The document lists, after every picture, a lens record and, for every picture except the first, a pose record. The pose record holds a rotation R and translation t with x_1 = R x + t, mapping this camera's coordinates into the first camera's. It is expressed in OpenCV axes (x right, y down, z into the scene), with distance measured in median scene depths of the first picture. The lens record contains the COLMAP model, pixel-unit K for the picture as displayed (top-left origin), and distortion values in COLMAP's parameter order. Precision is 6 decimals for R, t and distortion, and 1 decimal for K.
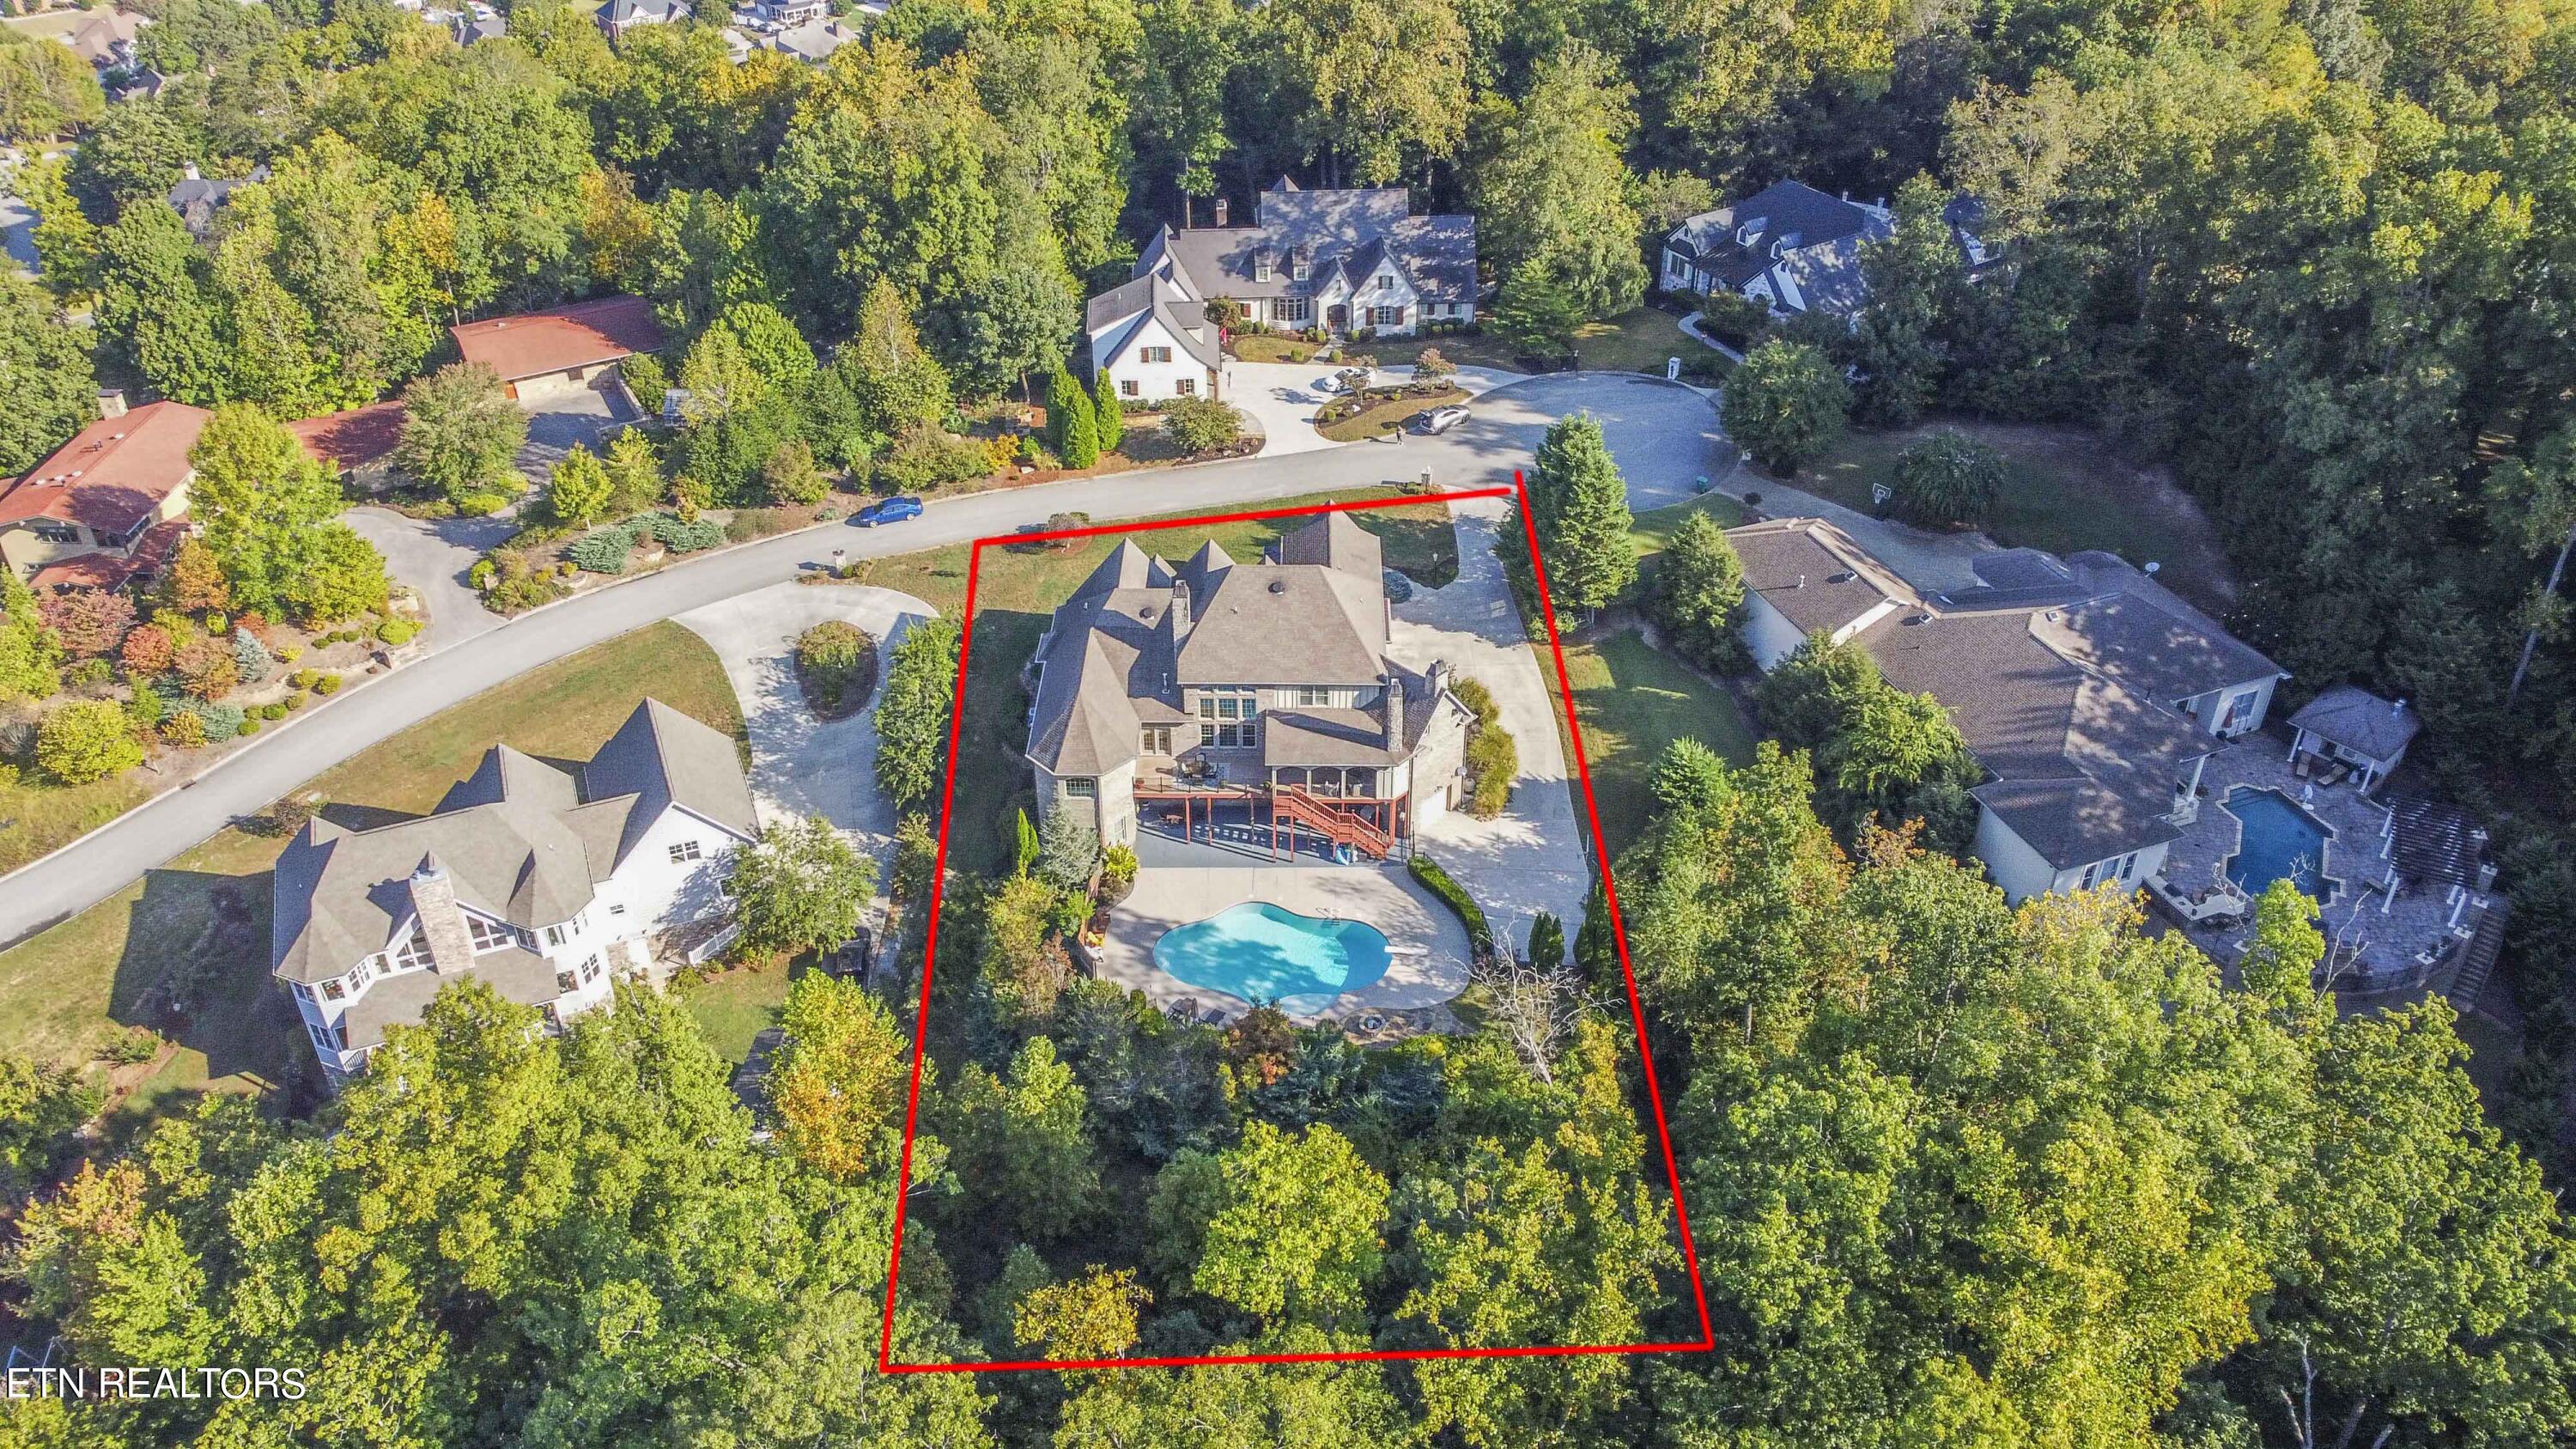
lens RADIAL K [[1952.7, 0, 1274.6], [0, 1952.7, 721.9], [0, 0, 1]] dist [-0.009920, -0.000383]
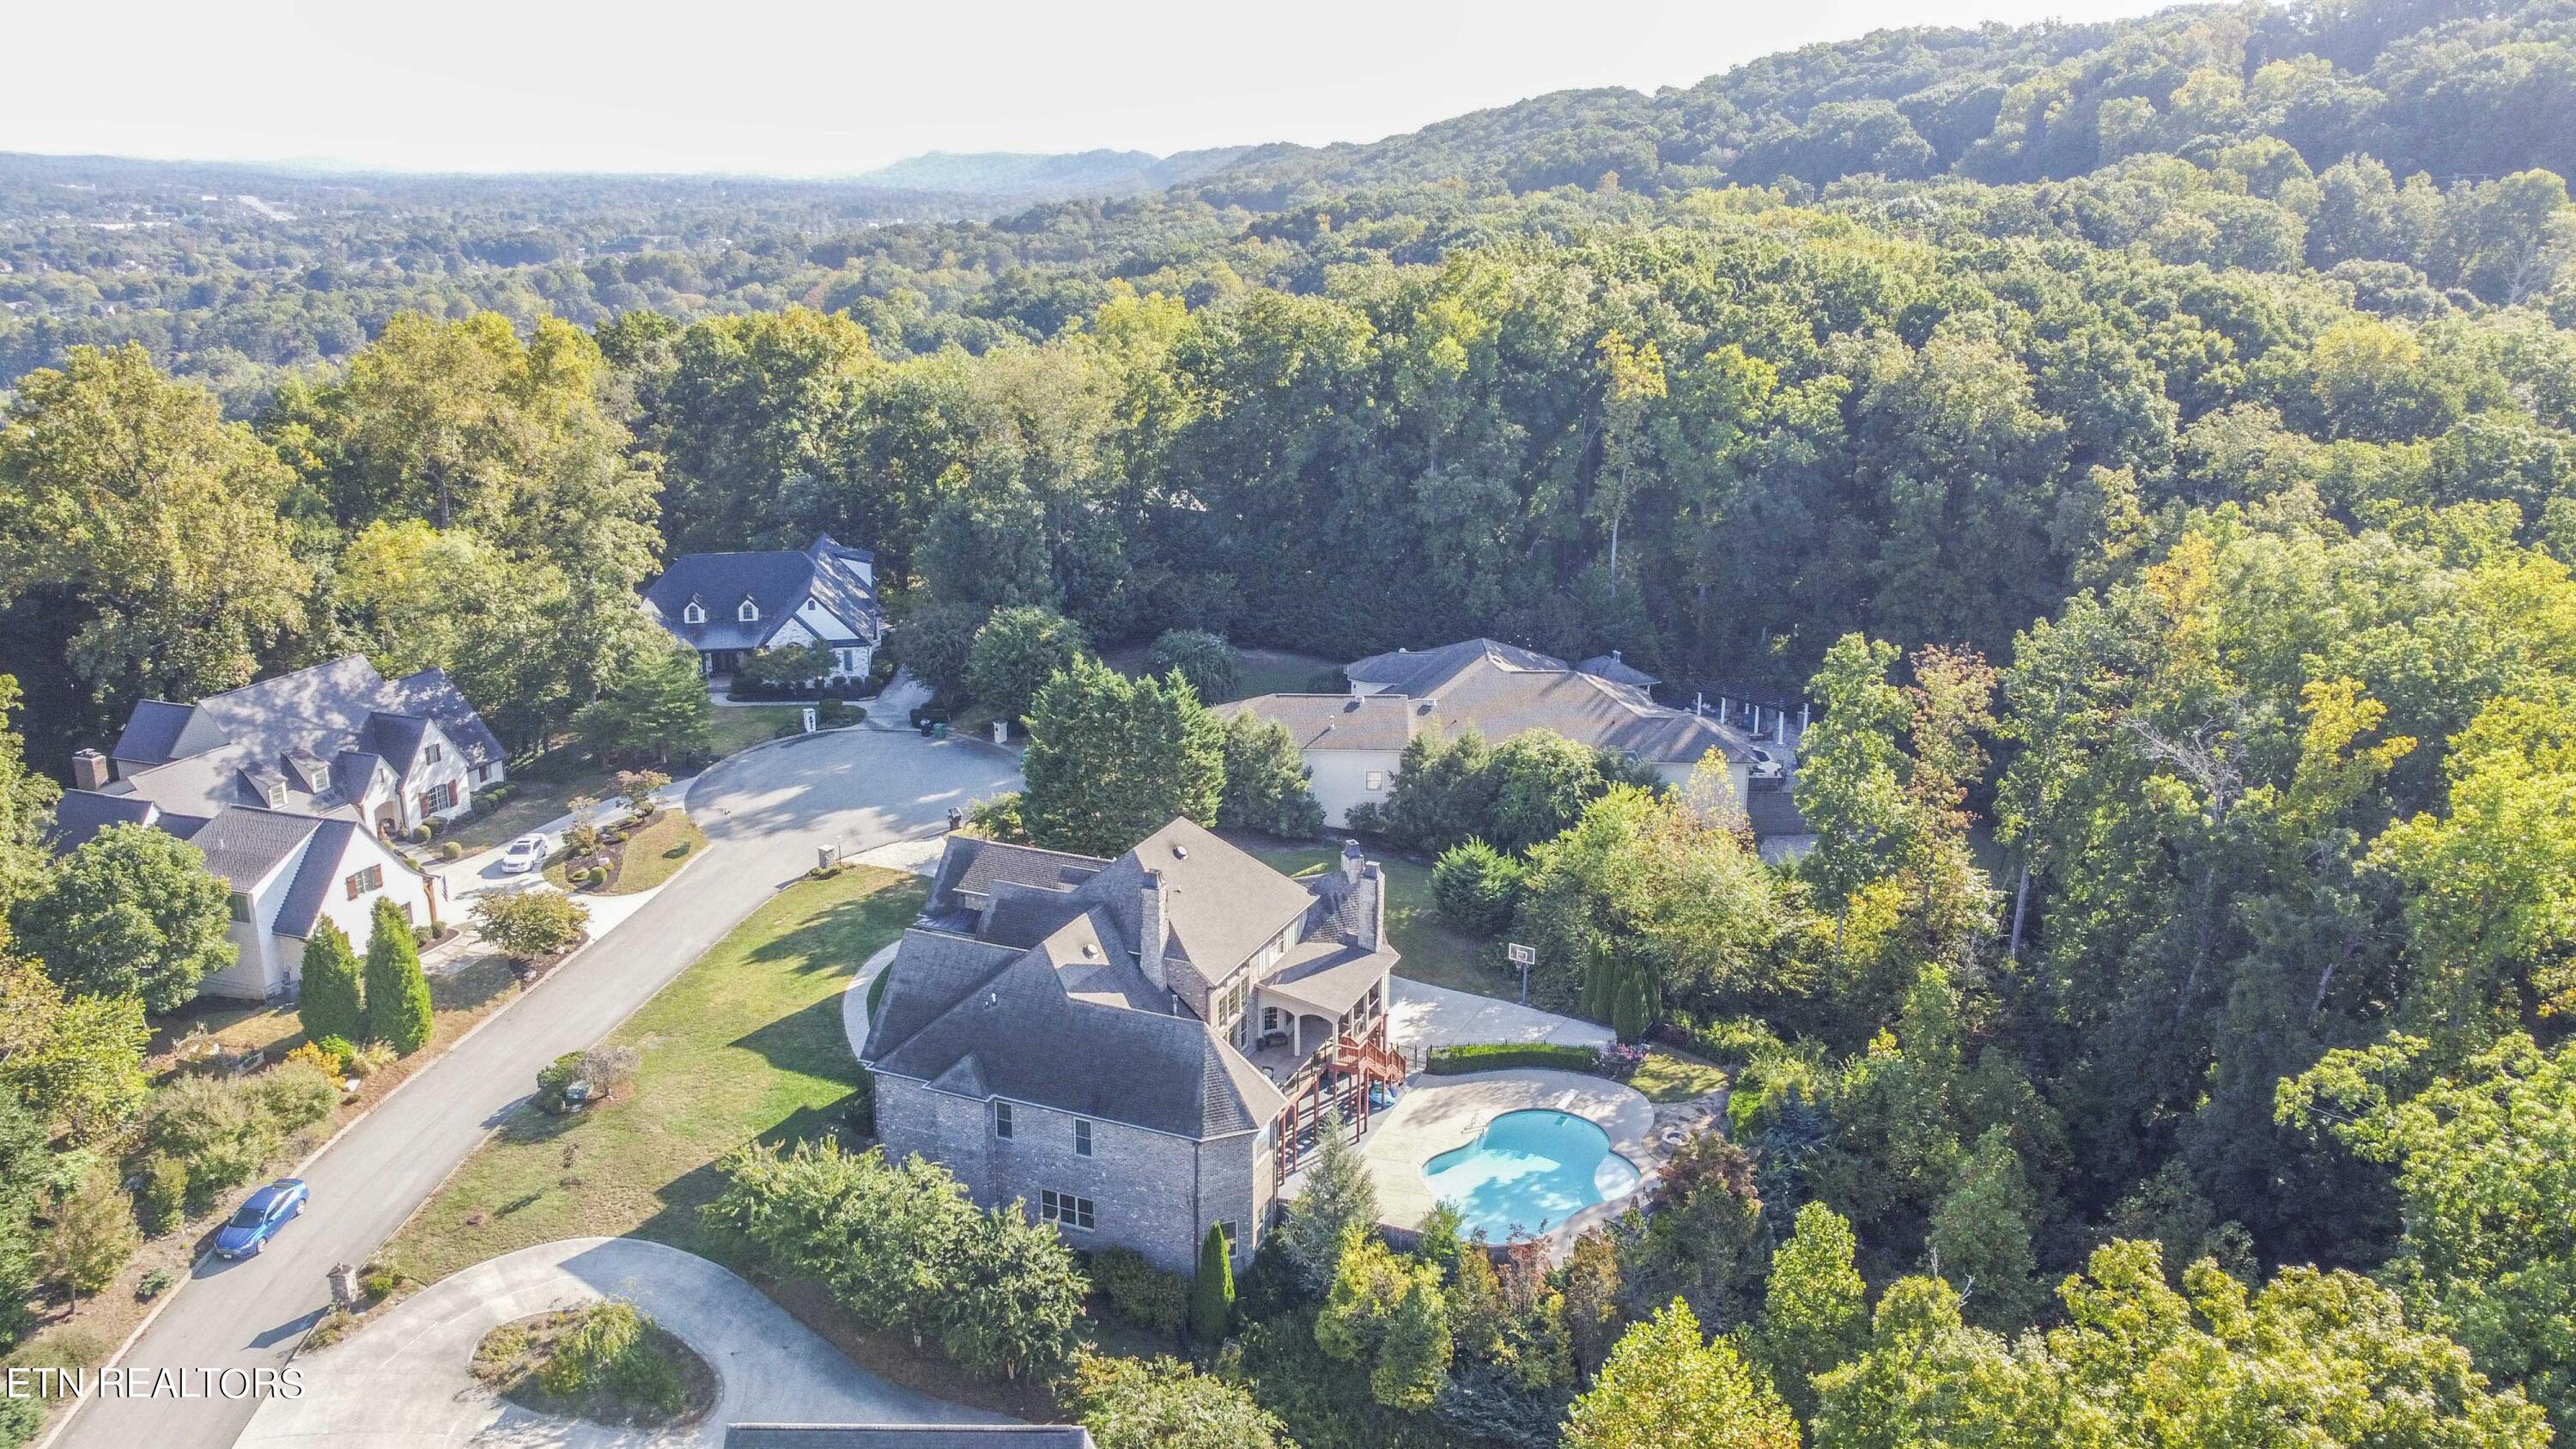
lens RADIAL K [[1952.7, 0, 1274.6], [0, 1952.7, 721.9], [0, 0, 1]] dist [-0.009920, -0.000383]
pose [[0.389853, -0.249544, 0.886421, -0.649040], [0.526494, 0.850143, 0.007776, -0.094498], [-0.755525, 0.463664, 0.462815, 0.537371]]
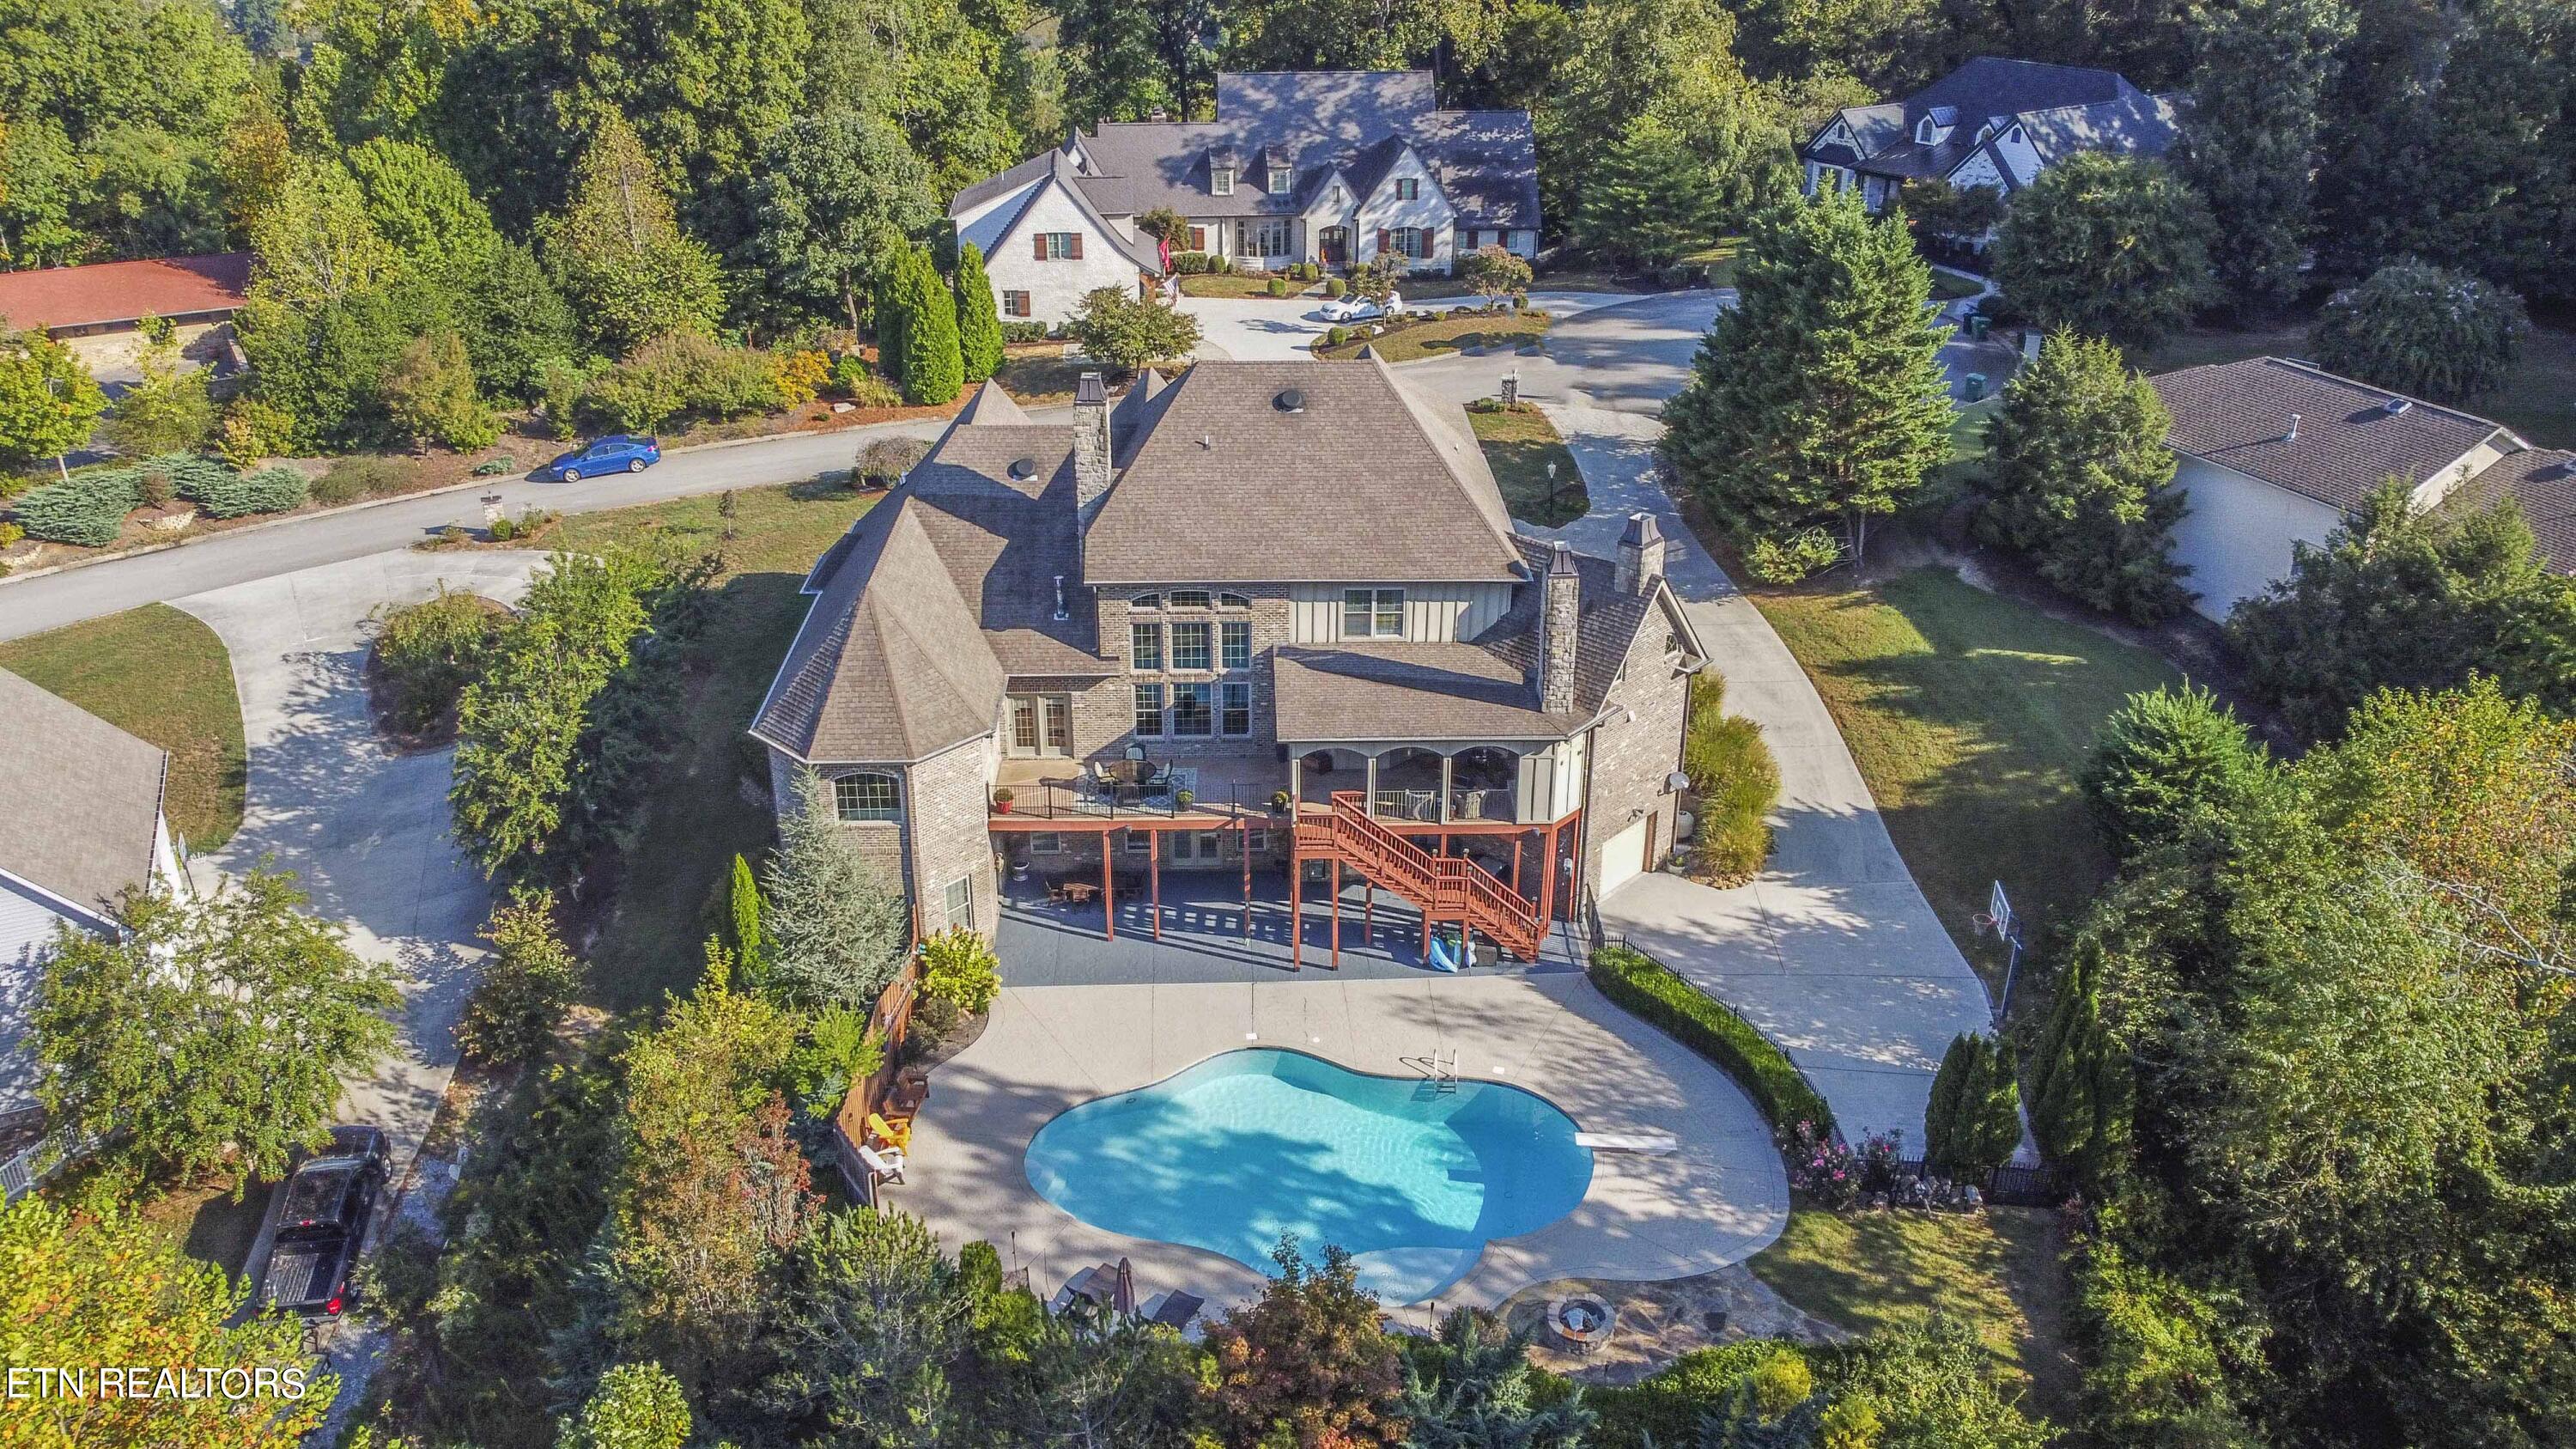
lens RADIAL K [[1952.7, 0, 1274.6], [0, 1952.7, 721.9], [0, 0, 1]] dist [-0.009920, -0.000383]
pose [[0.999242, -0.012569, 0.036831, -0.020425], [0.018503, 0.986039, -0.165481, 0.085078], [-0.034237, 0.166037, 0.985525, 0.506680]]
